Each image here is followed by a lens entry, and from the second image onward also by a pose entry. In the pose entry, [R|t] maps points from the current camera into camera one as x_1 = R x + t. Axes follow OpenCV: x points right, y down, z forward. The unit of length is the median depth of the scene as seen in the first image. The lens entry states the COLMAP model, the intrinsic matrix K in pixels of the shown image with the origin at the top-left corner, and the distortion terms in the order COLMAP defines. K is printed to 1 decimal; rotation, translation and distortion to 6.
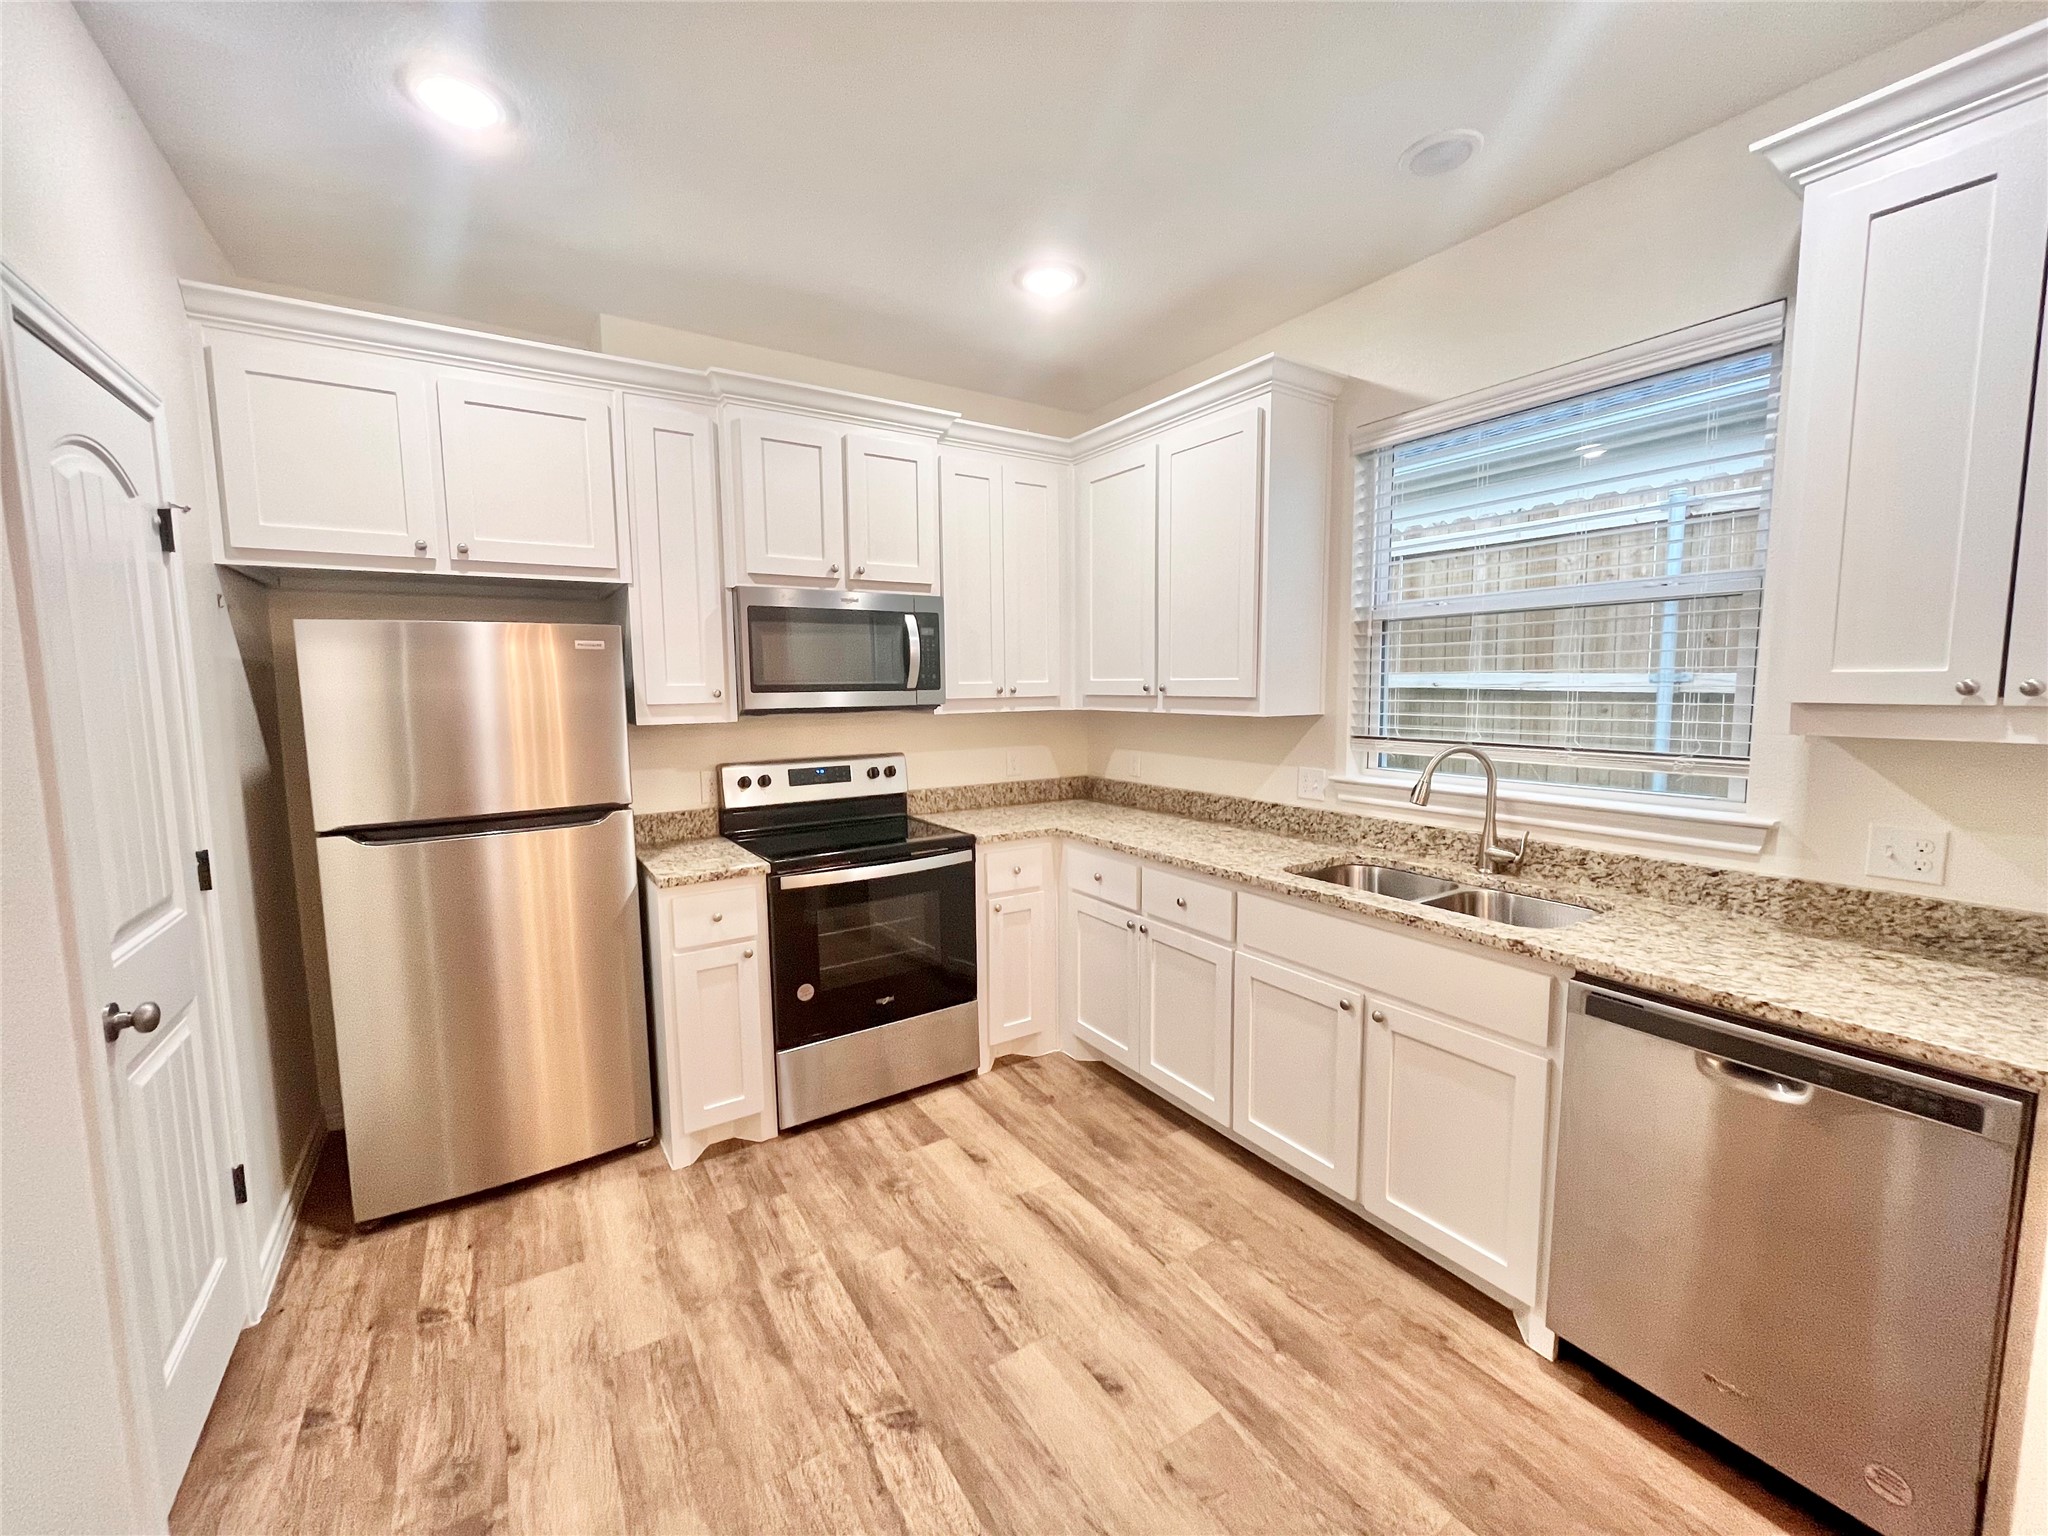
lens RADIAL K [[823.6, 0, 1019.8], [0, 823.6, 763.6], [0, 0, 1]] dist [-0.003555, 0.000468]
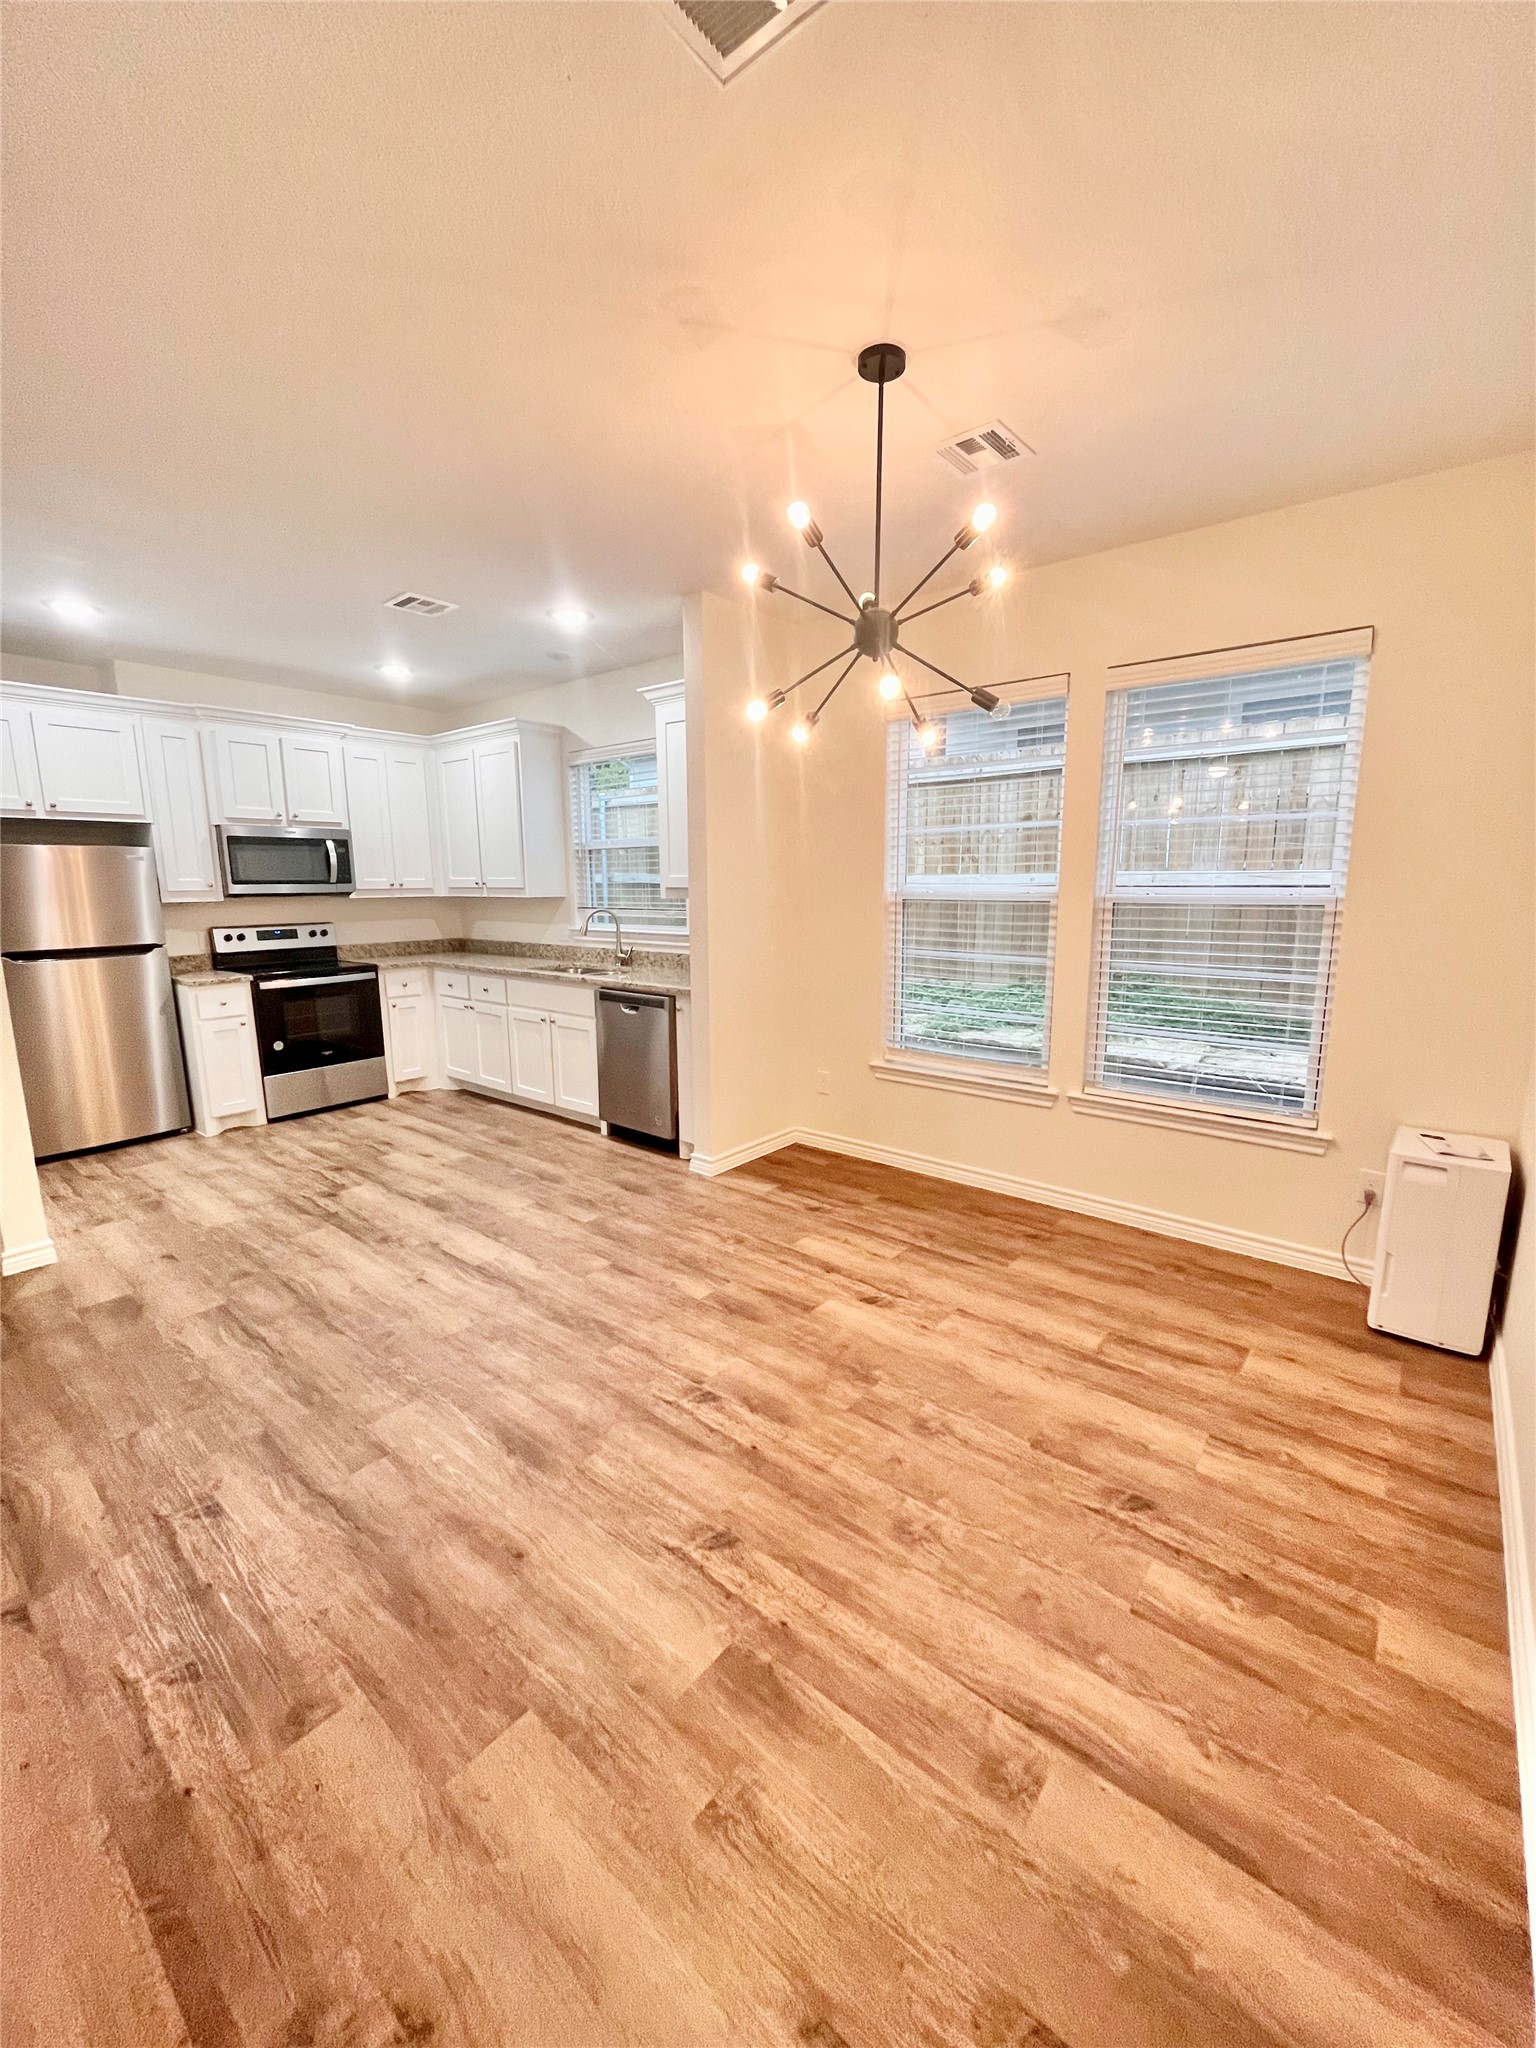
lens RADIAL K [[823.6, 0, 773.7], [0, 823.6, 1025.1], [0, 0, 1]] dist [-0.003555, 0.000468]
pose [[0.949662, -0.049509, 0.309339, 0.223863], [0.026613, 0.996613, 0.077807, 0.109996], [-0.312144, -0.065658, 0.947763, -1.077825]]
